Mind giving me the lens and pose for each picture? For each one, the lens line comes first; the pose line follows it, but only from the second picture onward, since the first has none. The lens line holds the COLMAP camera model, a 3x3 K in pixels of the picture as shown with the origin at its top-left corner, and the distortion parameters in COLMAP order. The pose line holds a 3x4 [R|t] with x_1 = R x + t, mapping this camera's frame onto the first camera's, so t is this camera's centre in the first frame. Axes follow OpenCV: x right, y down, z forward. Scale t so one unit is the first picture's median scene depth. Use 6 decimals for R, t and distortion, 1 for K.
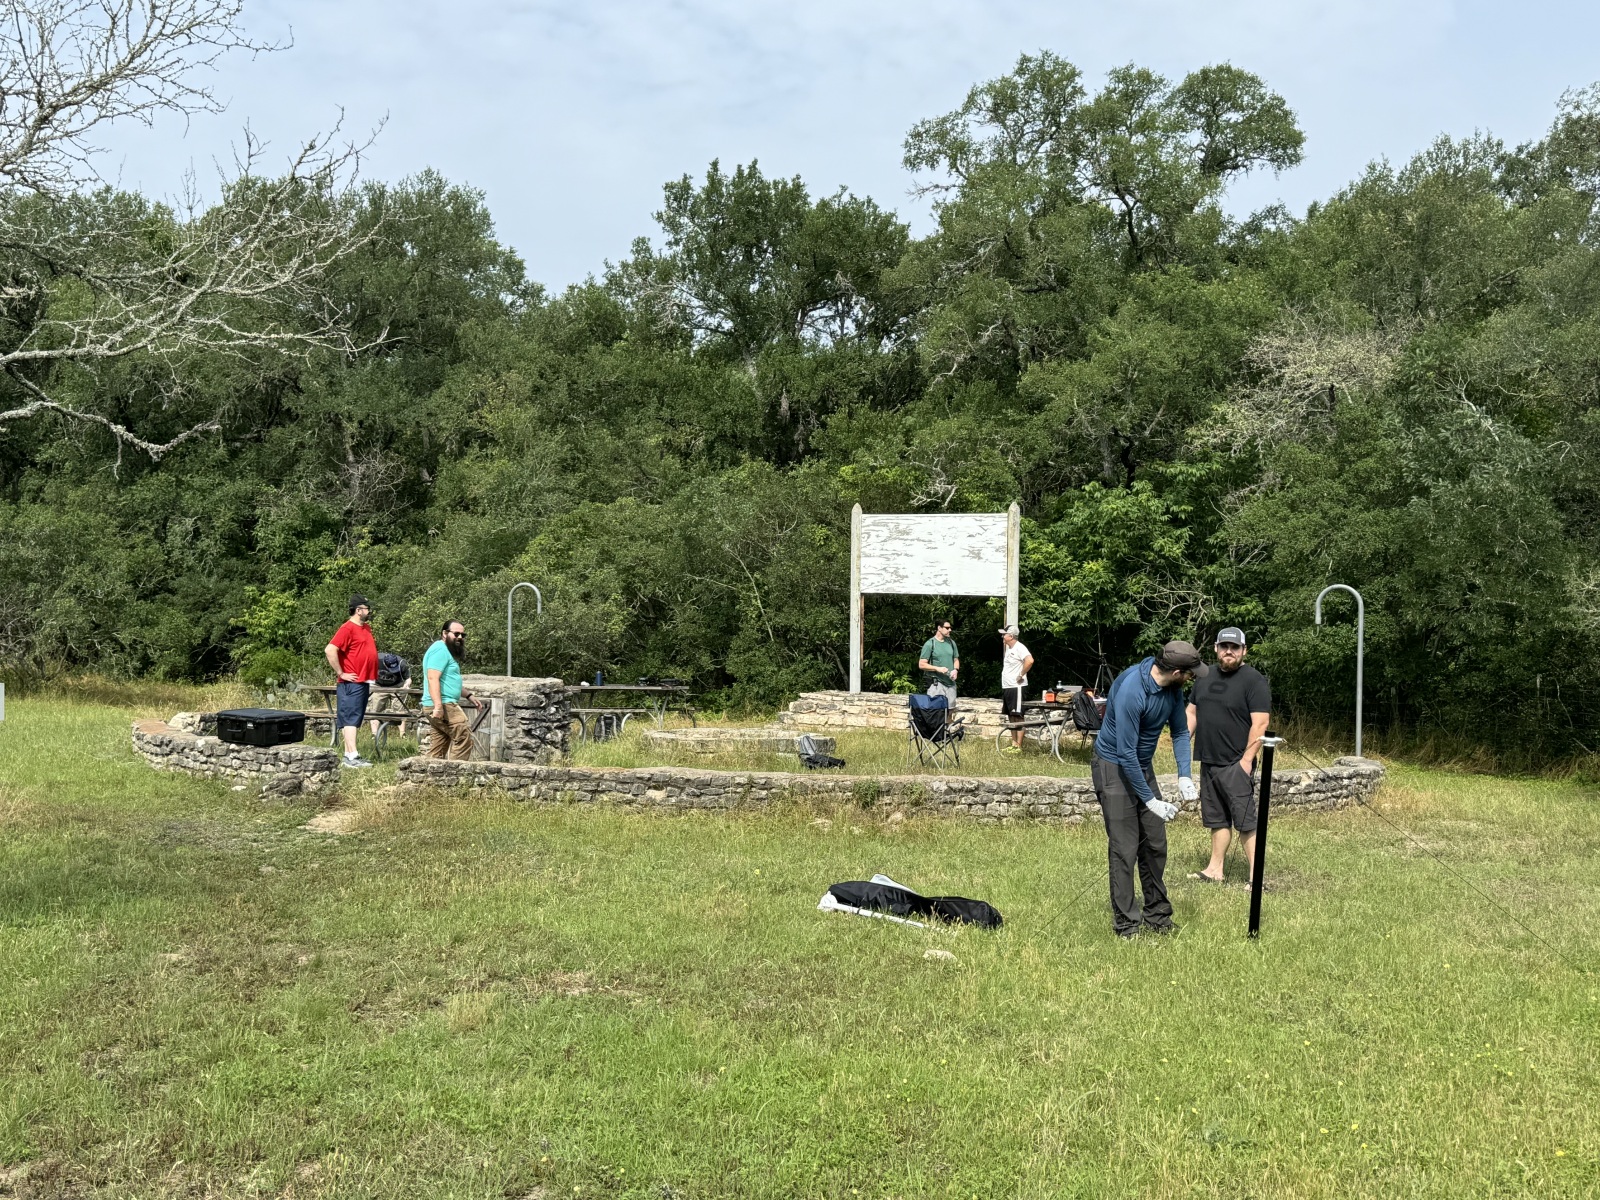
lens RADIAL K [[1771.3, 0, 798.0], [0, 1771.3, 596.0], [0, 0, 1]] dist [0.138401, -0.004695]
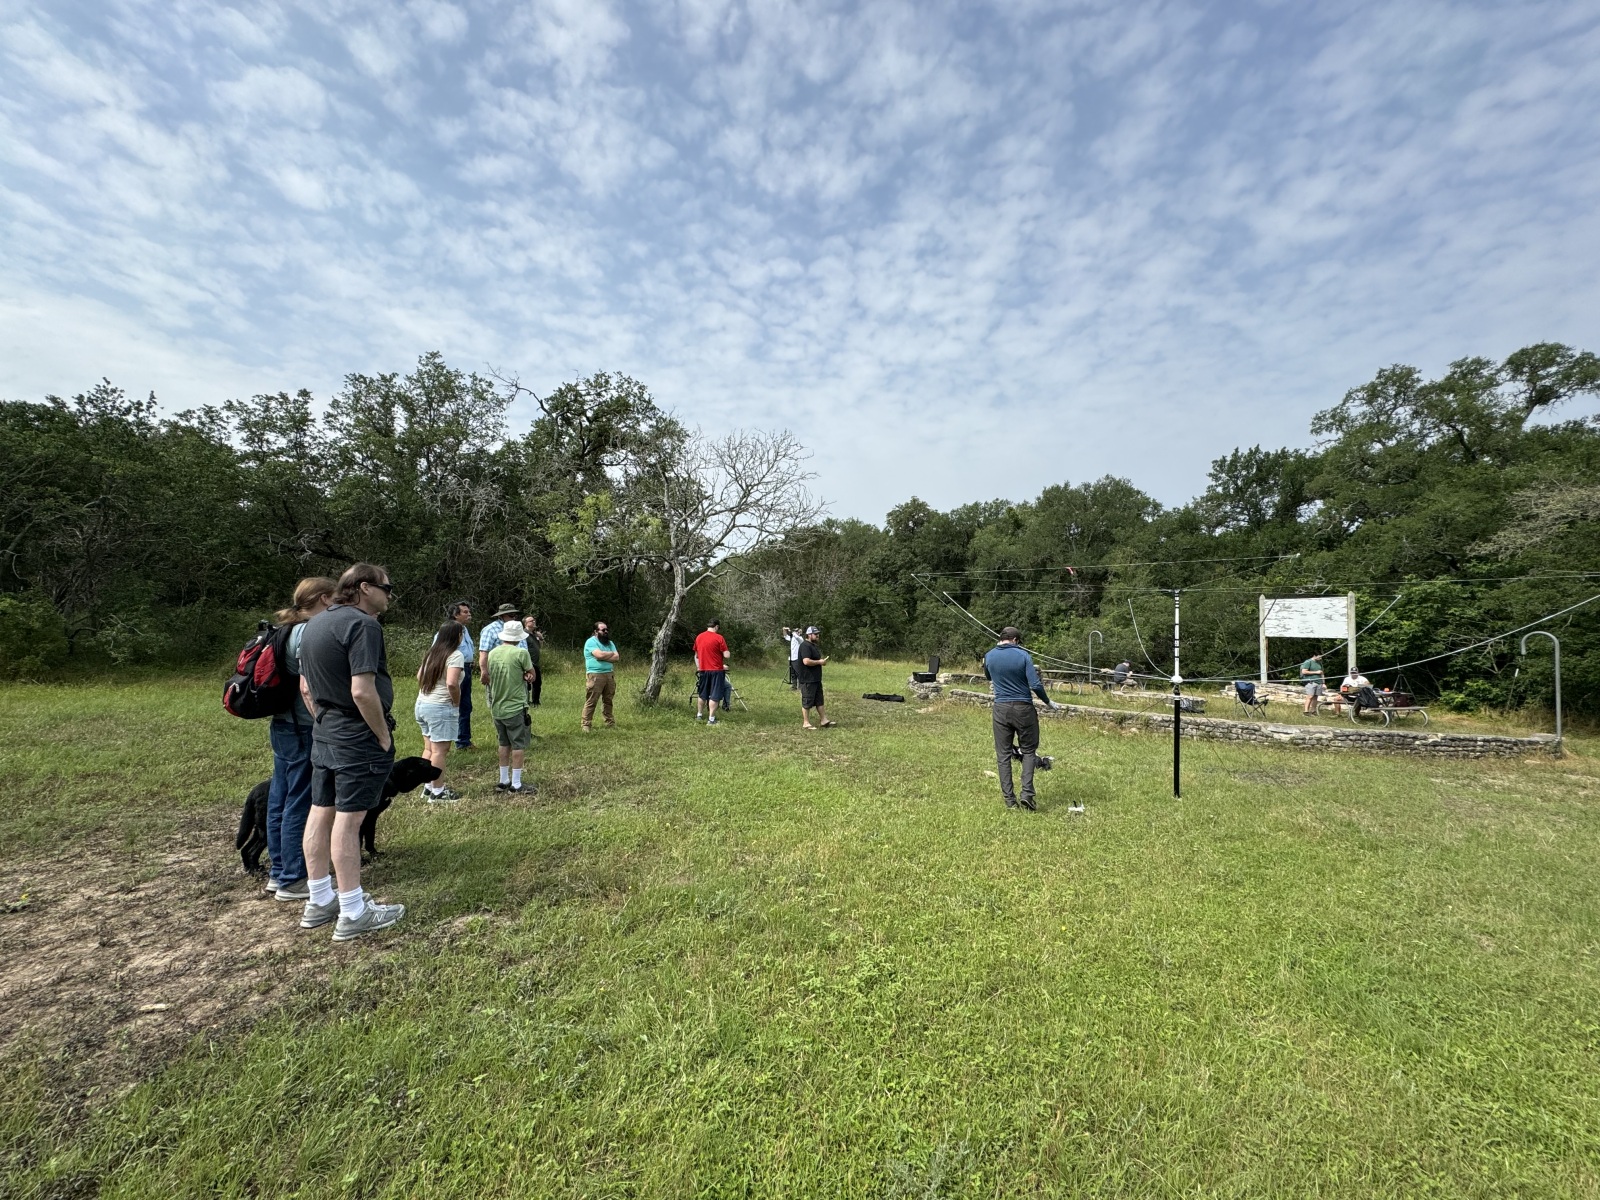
lens RADIAL K [[636.7, 0, 800.5], [0, 636.7, 604.0], [0, 0, 1]] dist [-0.001218, 0.000052]
pose [[0.715259, -0.025435, -0.698397, 0.166397], [-0.014465, 0.998585, -0.051181, 0.006338], [0.698710, 0.046710, 0.713879, 0.061348]]
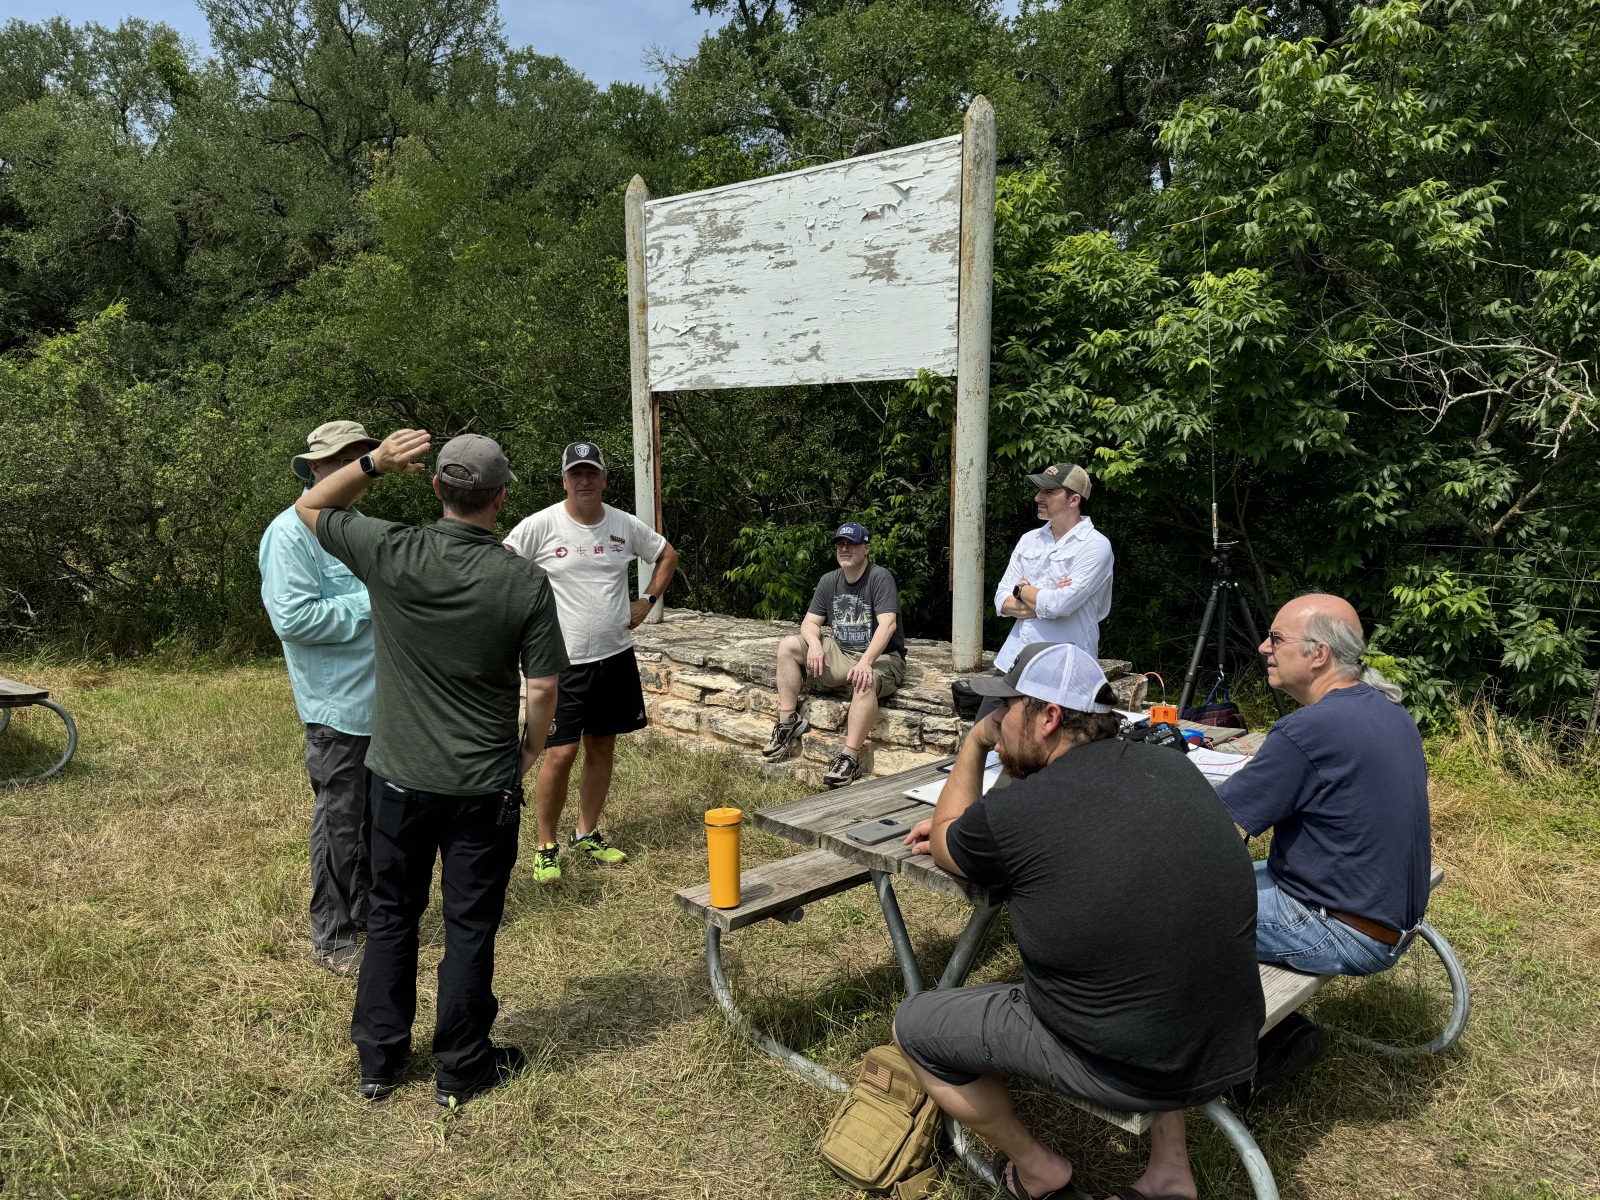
lens RADIAL K [[1112.7, 0, 807.5], [0, 1112.7, 588.8], [0, 0, 1]] dist [0.173683, -0.328521]
pose [[0.974405, 0.012041, -0.224478, 0.130790], [0.008268, 0.995969, 0.089312, 0.020959], [0.224649, -0.088882, 0.970378, 0.722156]]
